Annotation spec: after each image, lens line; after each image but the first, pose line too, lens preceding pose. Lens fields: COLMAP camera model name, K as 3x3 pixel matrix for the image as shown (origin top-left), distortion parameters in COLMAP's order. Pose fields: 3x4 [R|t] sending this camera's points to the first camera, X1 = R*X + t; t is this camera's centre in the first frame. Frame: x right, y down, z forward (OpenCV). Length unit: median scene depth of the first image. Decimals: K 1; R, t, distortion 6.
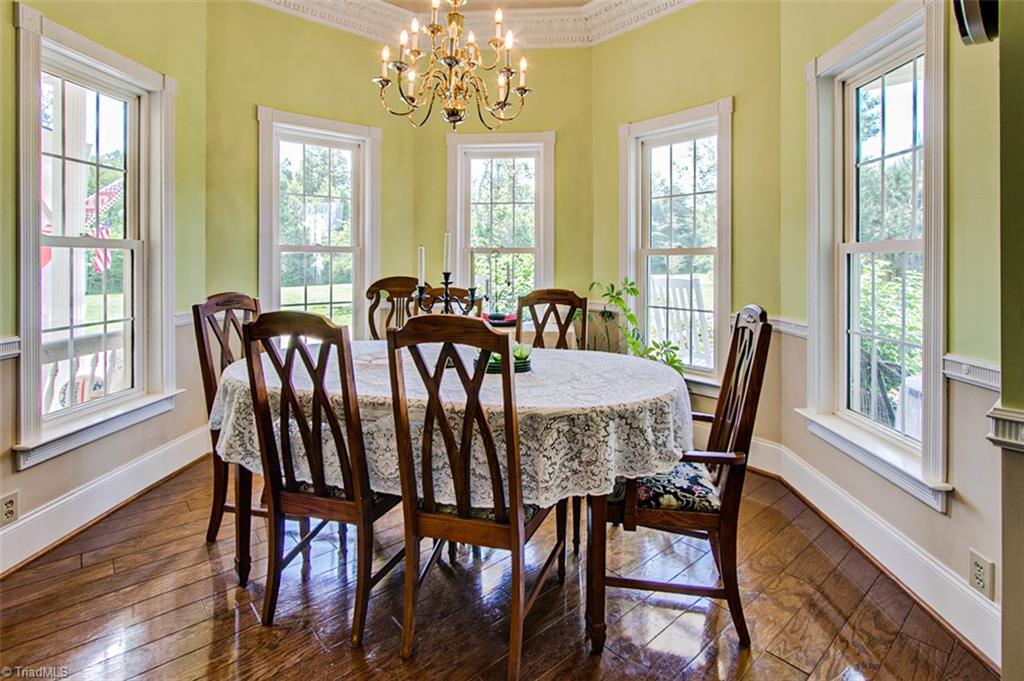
lens RADIAL K [[502.8, 0, 509.8], [0, 502.8, 265.4], [0, 0, 1]] dist [-0.004742, -0.000387]
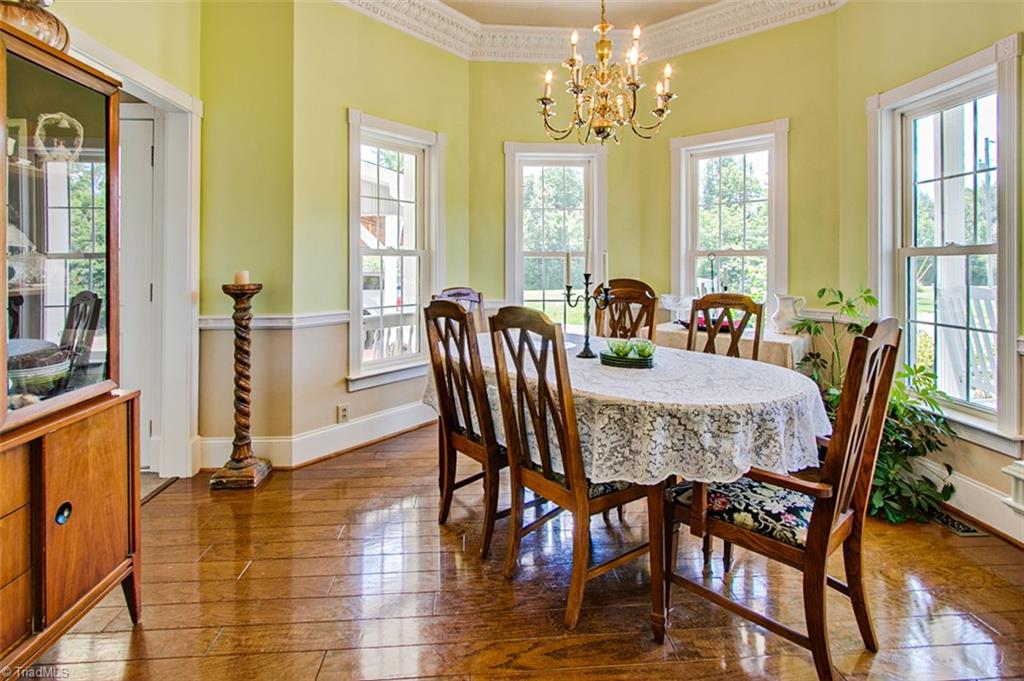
lens RADIAL K [[502.8, 0, 509.8], [0, 502.8, 265.4], [0, 0, 1]] dist [-0.004742, -0.000387]
pose [[0.801555, -0.001285, -0.597919, 0.515000], [-0.003387, 0.999972, -0.006691, 0.004683], [0.597911, 0.007389, 0.801529, -0.012767]]
